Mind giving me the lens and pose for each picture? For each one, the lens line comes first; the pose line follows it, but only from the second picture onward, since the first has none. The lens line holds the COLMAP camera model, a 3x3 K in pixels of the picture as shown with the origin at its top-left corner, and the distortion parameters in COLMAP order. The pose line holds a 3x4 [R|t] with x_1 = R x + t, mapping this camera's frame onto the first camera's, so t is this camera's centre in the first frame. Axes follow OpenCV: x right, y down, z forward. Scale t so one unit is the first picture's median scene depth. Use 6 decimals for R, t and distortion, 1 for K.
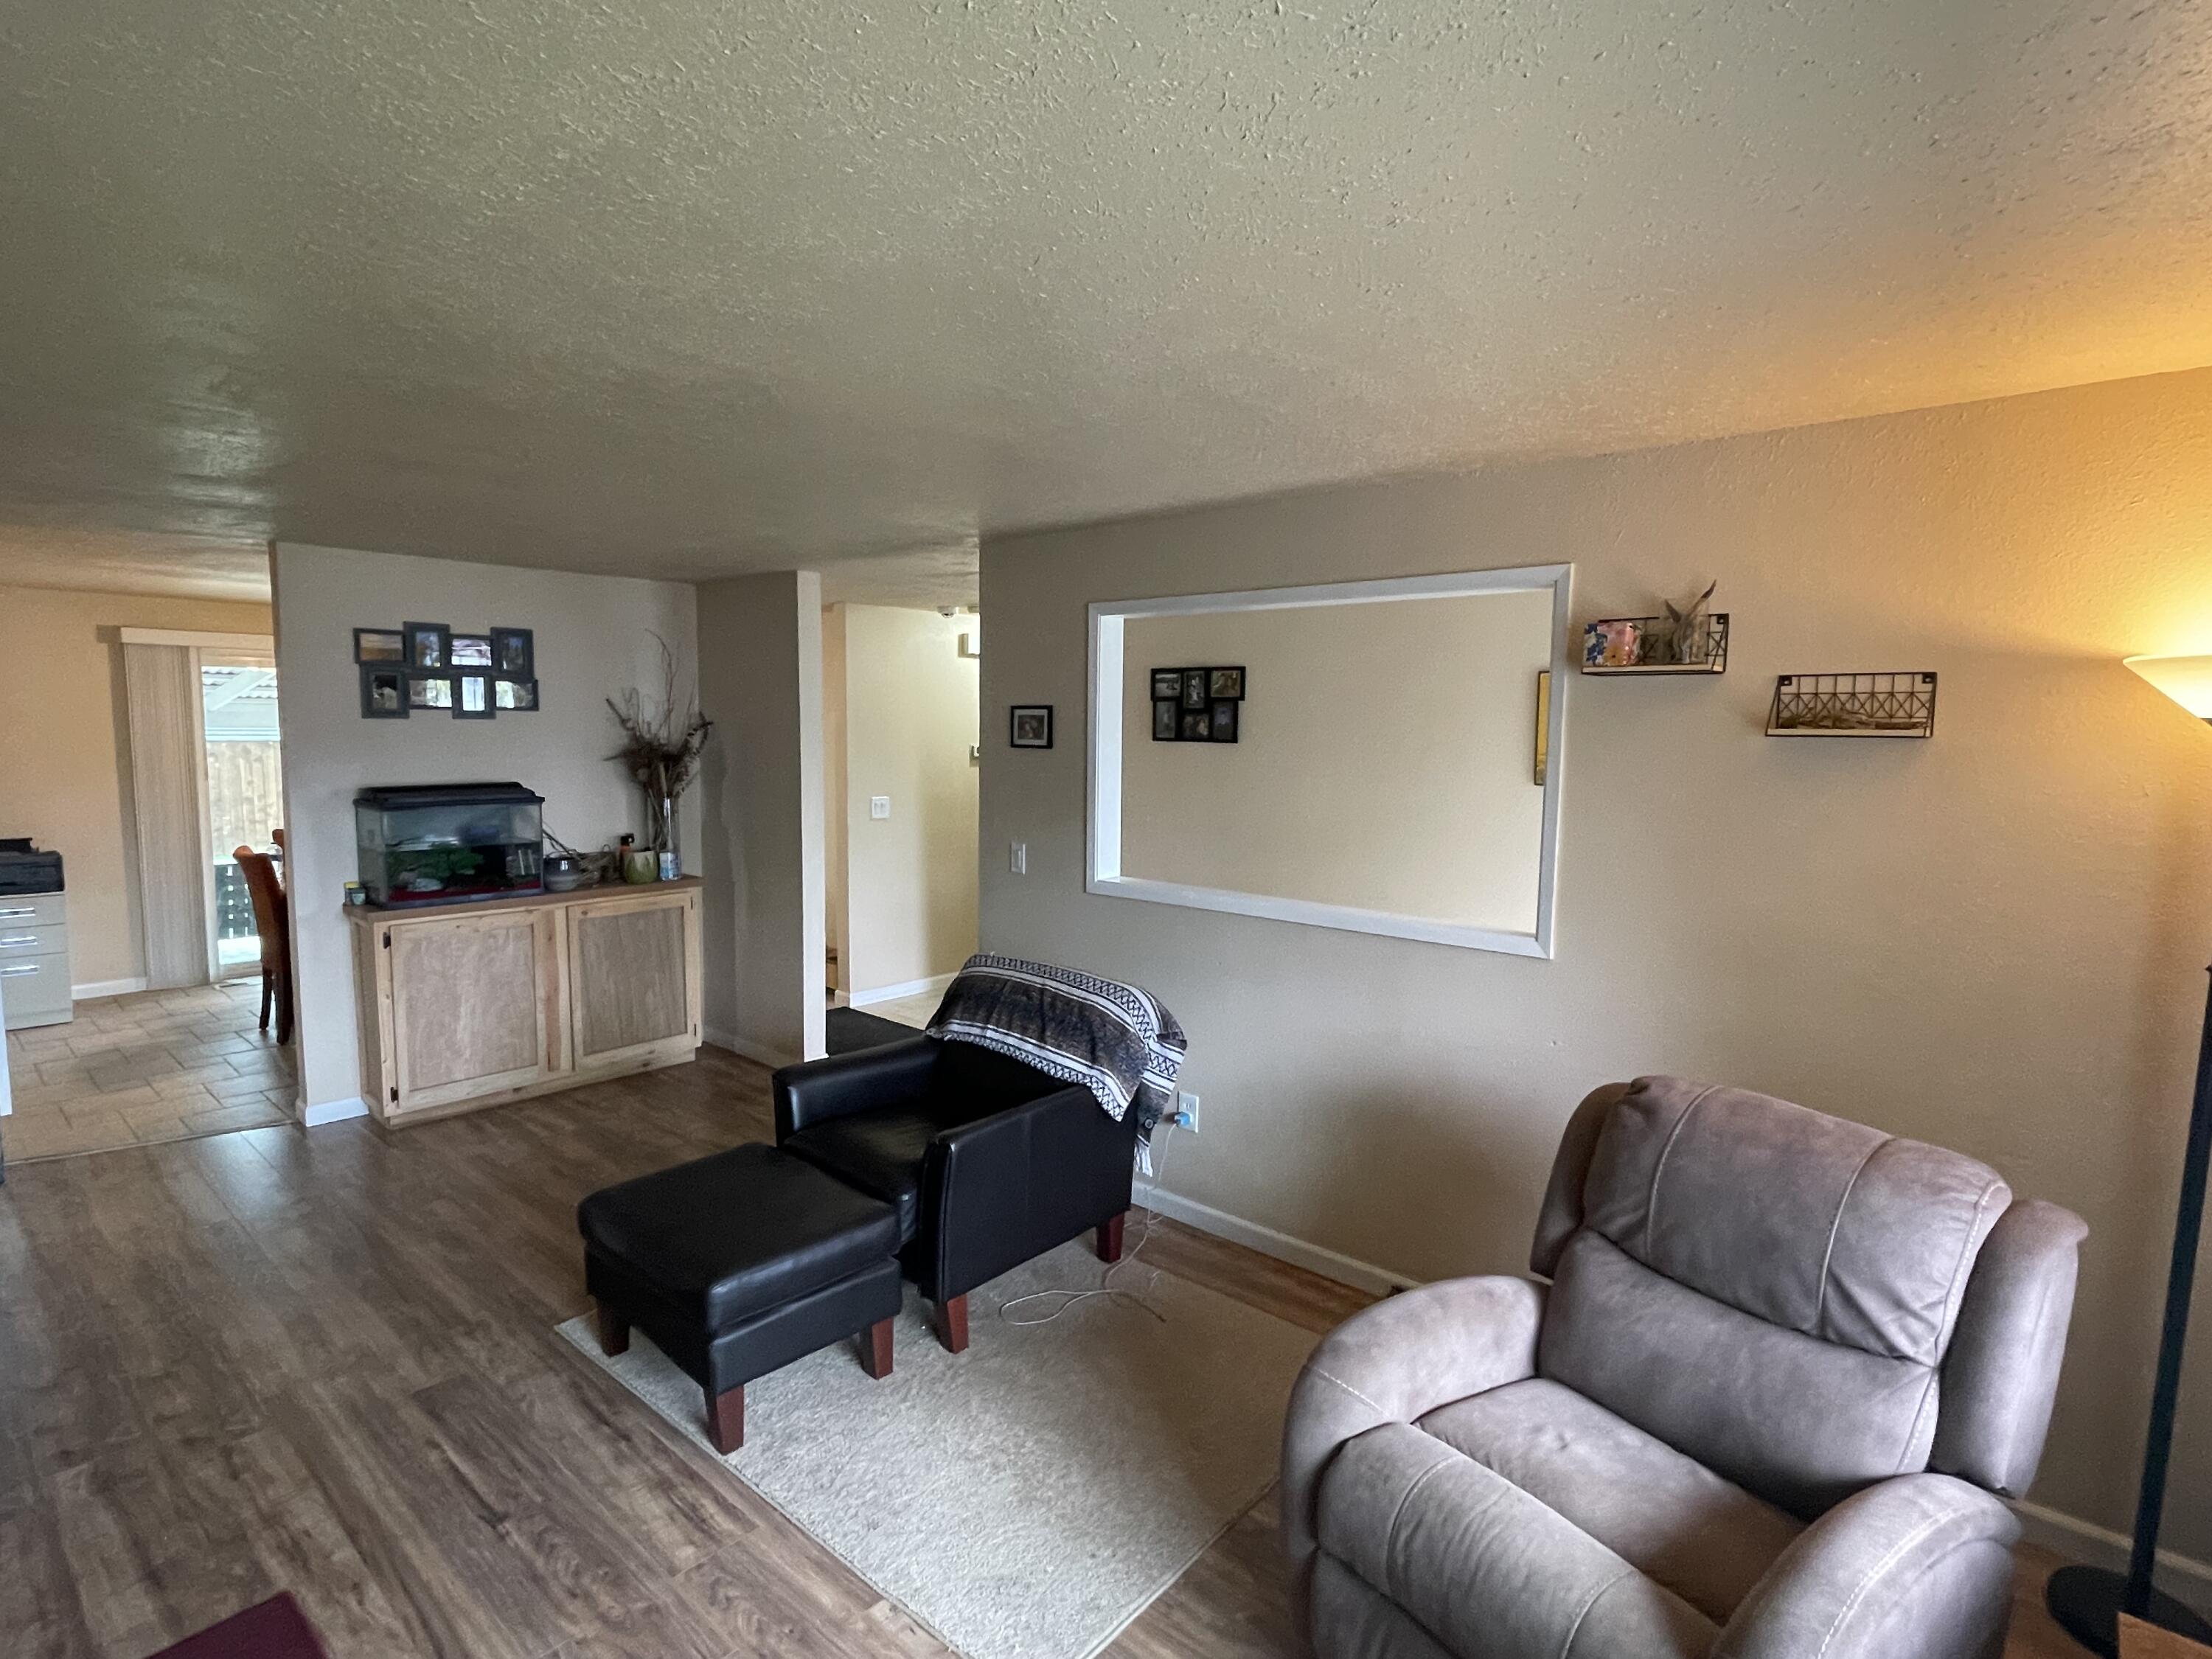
lens RADIAL K [[1126.6, 0, 1106.0], [0, 1126.6, 829.5], [0, 0, 1]] dist [0.002587, -0.000770]
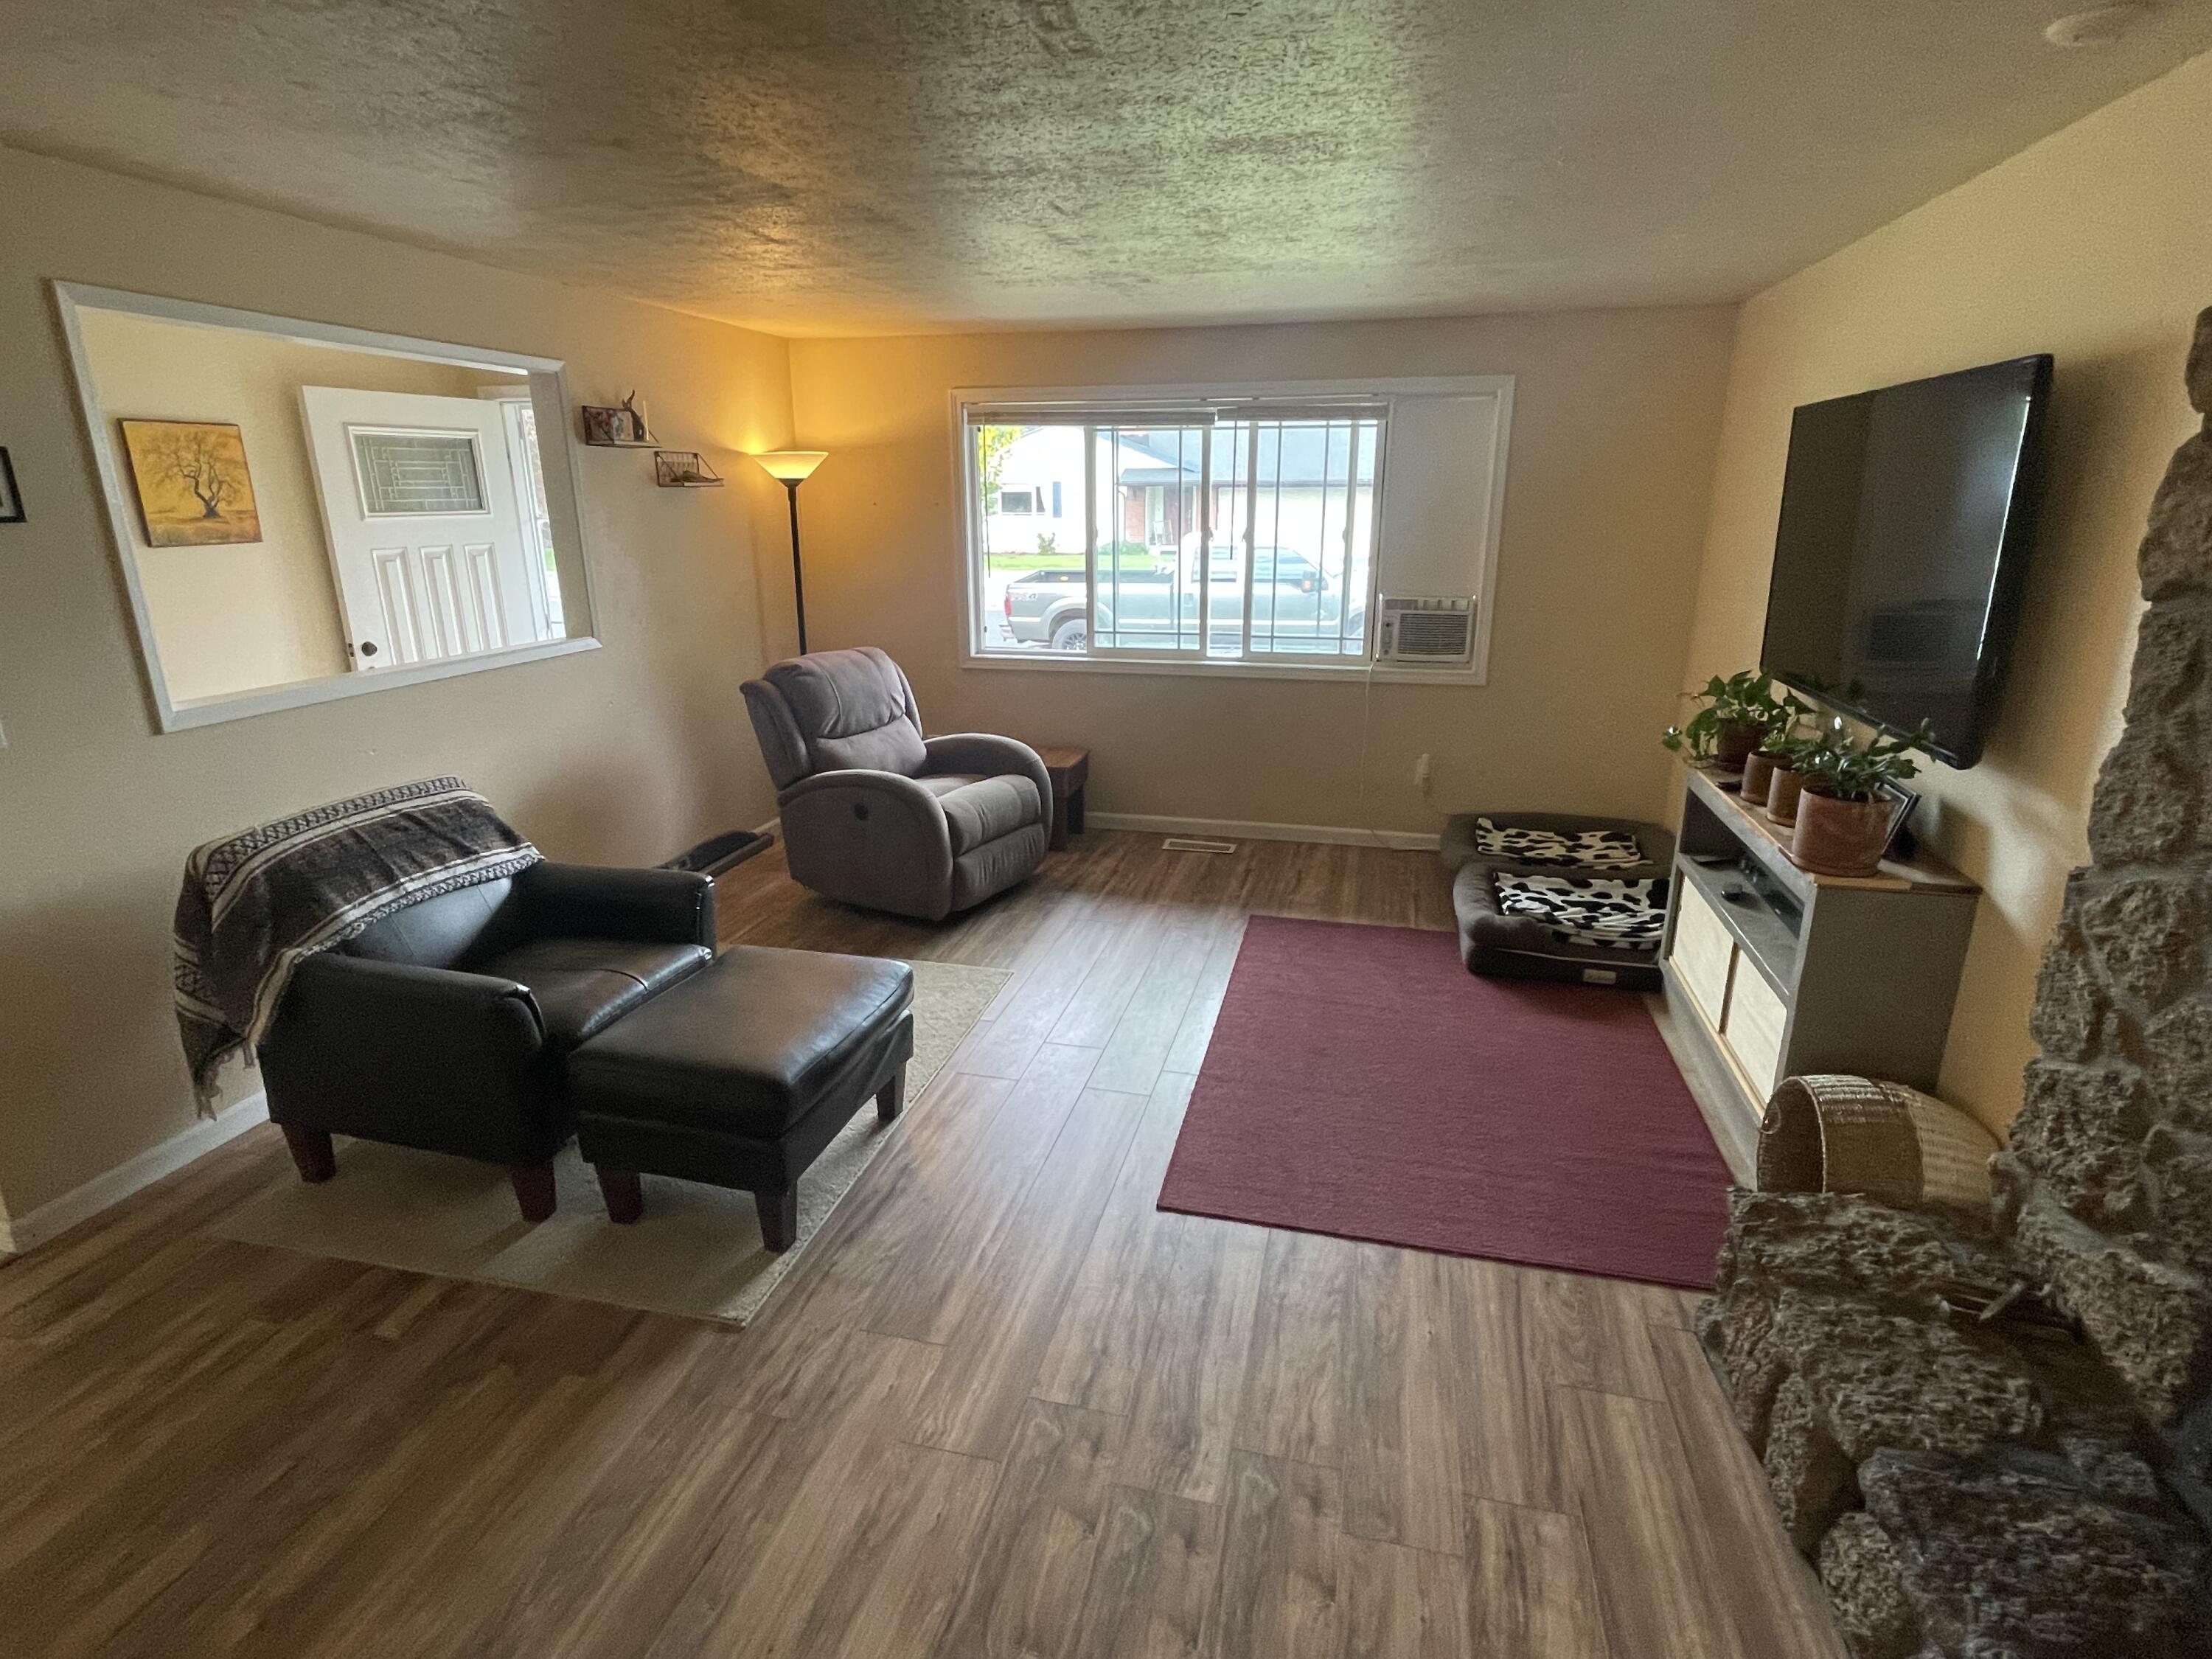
lens RADIAL K [[1126.6, 0, 1106.0], [0, 1126.6, 829.5], [0, 0, 1]] dist [0.002587, -0.000770]
pose [[-0.464552, -0.260546, 0.846349, -1.259020], [0.085282, 0.938132, 0.335611, -0.102415], [-0.881430, 0.228087, -0.413592, 1.128651]]
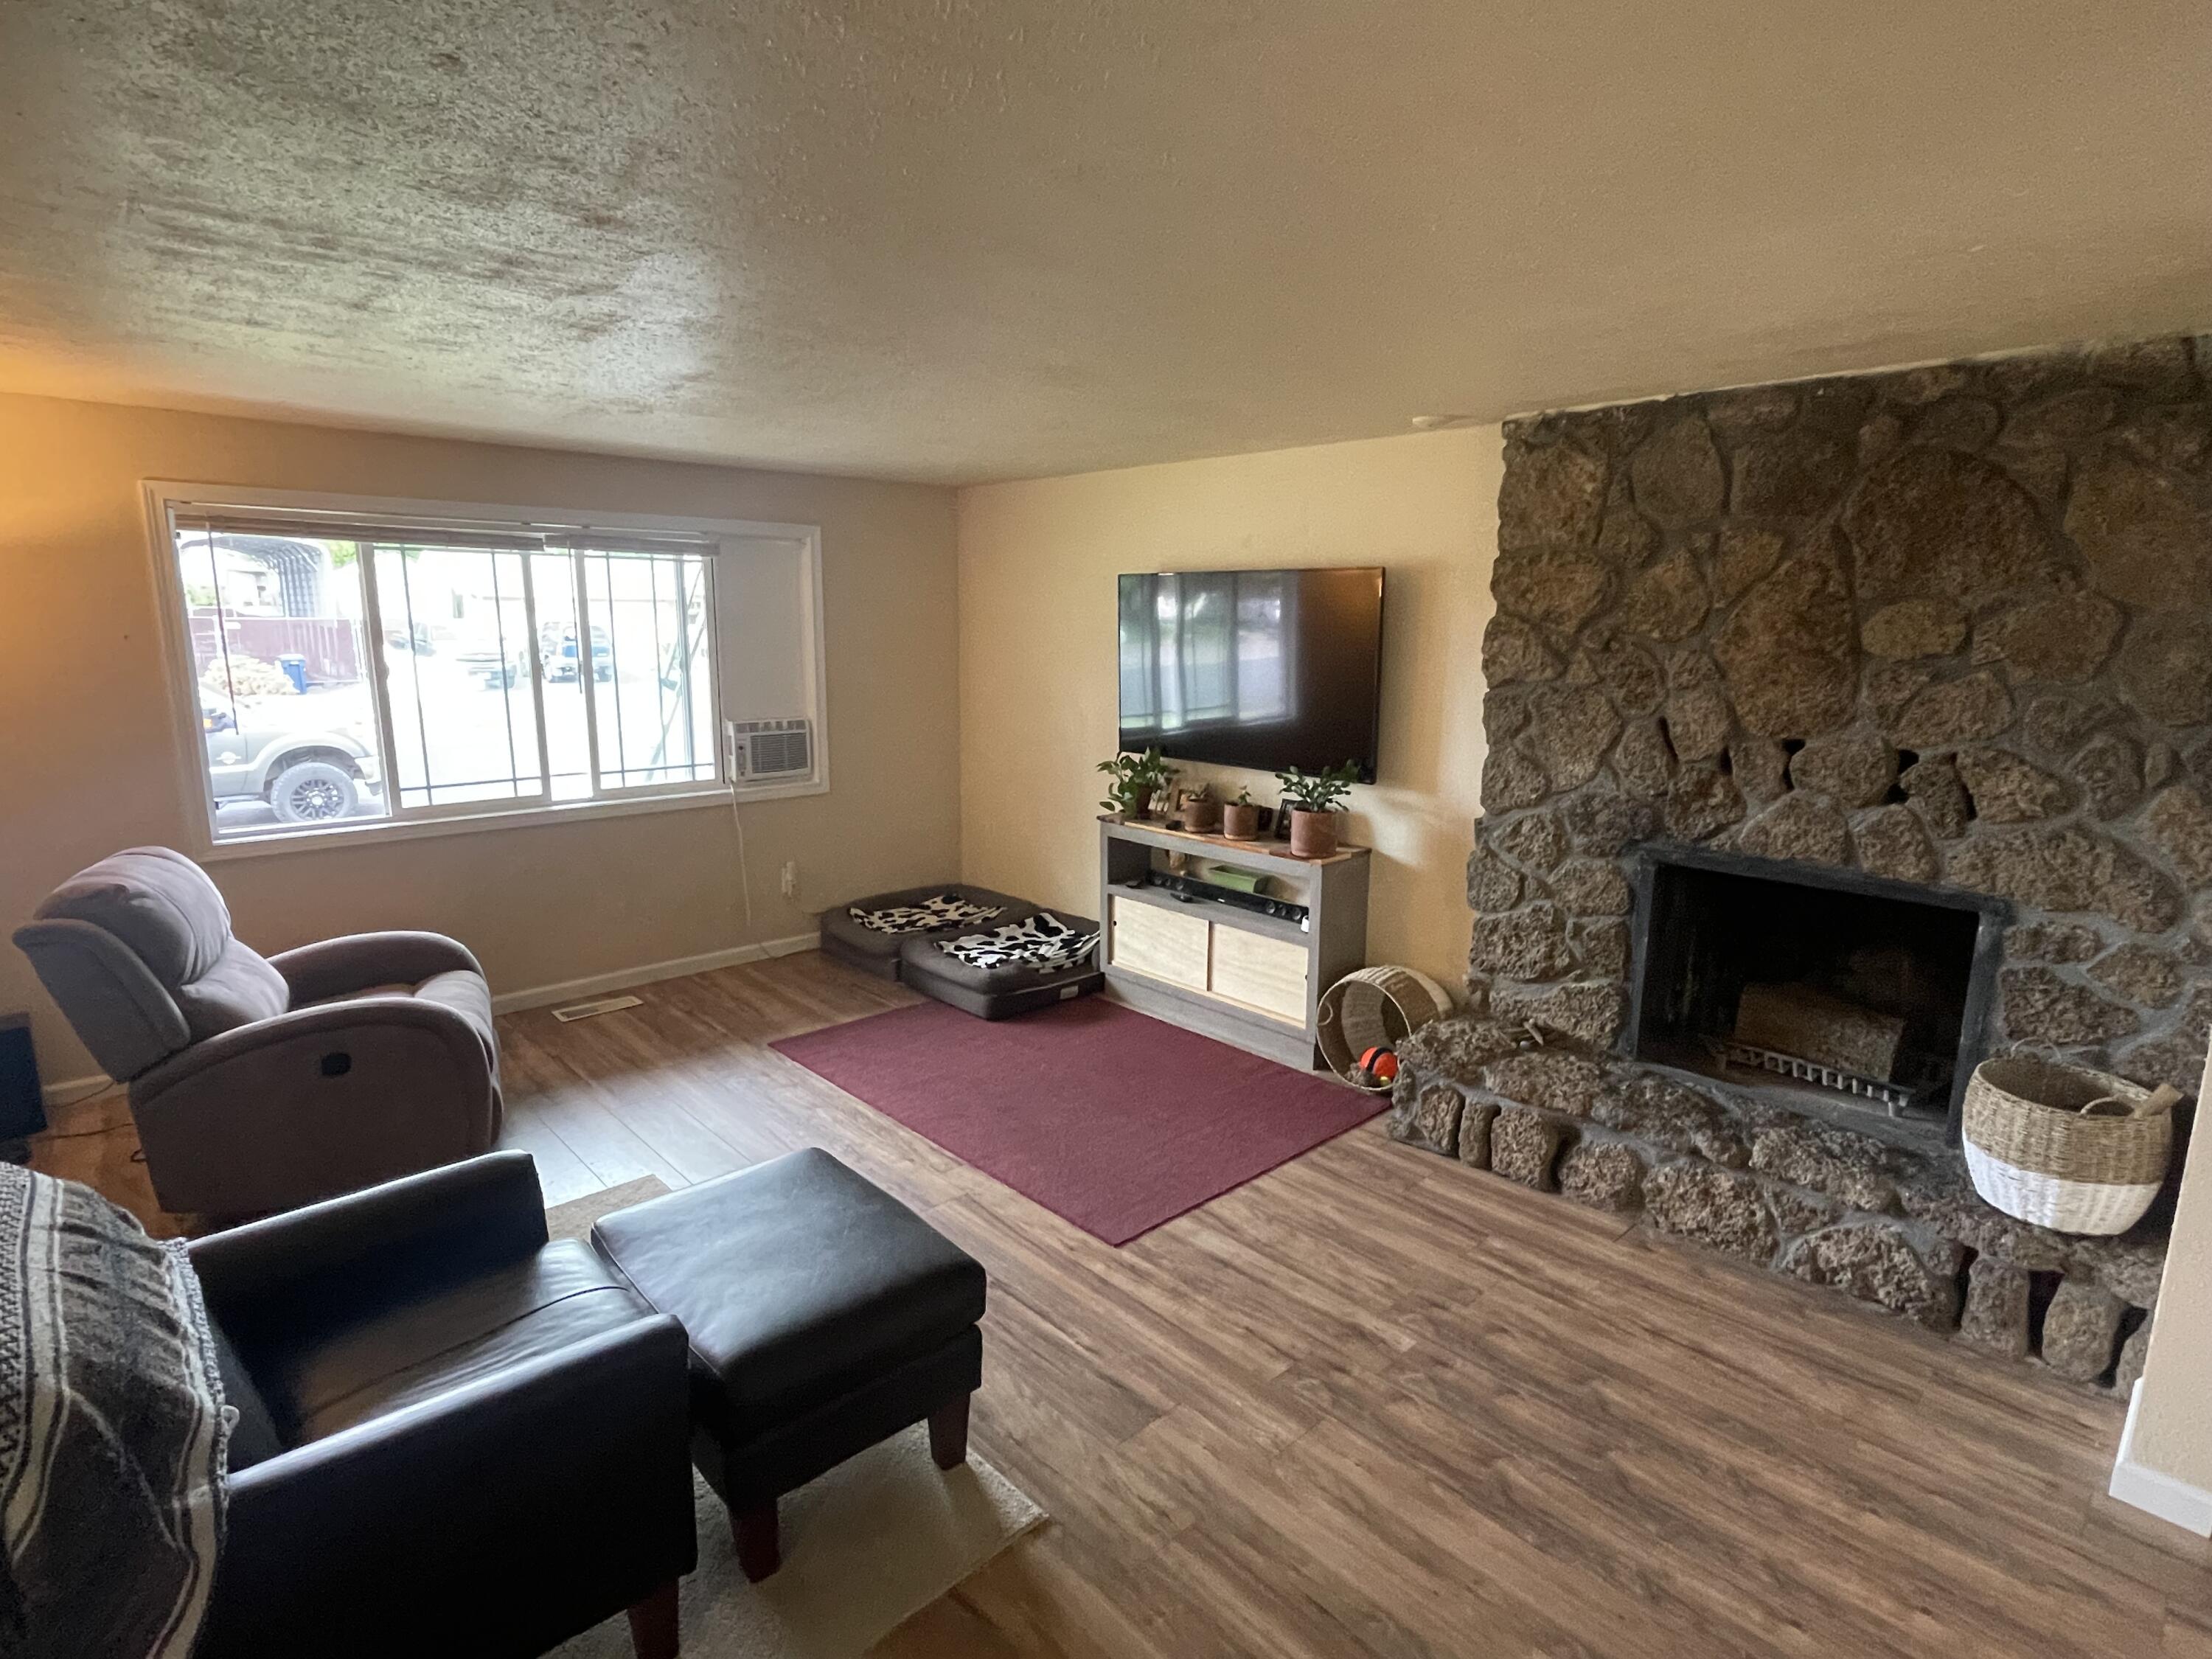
lens RADIAL K [[1126.6, 0, 1106.0], [0, 1126.6, 829.5], [0, 0, 1]] dist [0.002587, -0.000770]
pose [[-0.995537, -0.036187, 0.087155, -0.628891], [-0.010161, 0.959292, 0.282234, -0.173514], [-0.093821, 0.280089, -0.955378, 1.697216]]
